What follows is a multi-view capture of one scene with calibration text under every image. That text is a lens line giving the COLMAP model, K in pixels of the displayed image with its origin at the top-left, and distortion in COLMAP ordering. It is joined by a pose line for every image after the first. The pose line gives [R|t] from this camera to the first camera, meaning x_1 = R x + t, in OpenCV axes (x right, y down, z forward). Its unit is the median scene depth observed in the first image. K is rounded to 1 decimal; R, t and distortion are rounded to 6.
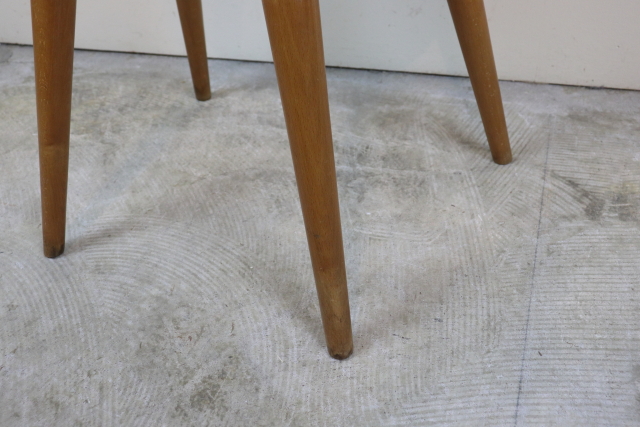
lens RADIAL K [[664.4, 0, 321.0], [0, 664.4, 218.6], [0, 0, 1]] dist [-0.043451, 0.000000]
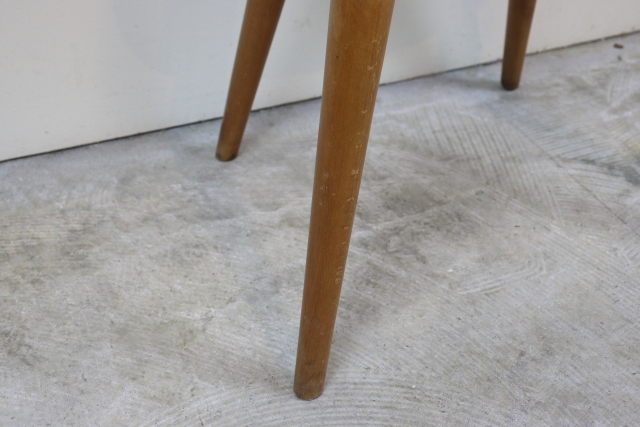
lens RADIAL K [[936.7, 0, 321.1], [0, 936.7, 215.8], [0, 0, 1]] dist [0.083497, 0.000000]
pose [[0.754504, -0.318848, 0.573638, -0.692786], [0.365771, 0.930015, 0.035836, -0.171251], [-0.544918, 0.182782, 0.818325, 0.157032]]
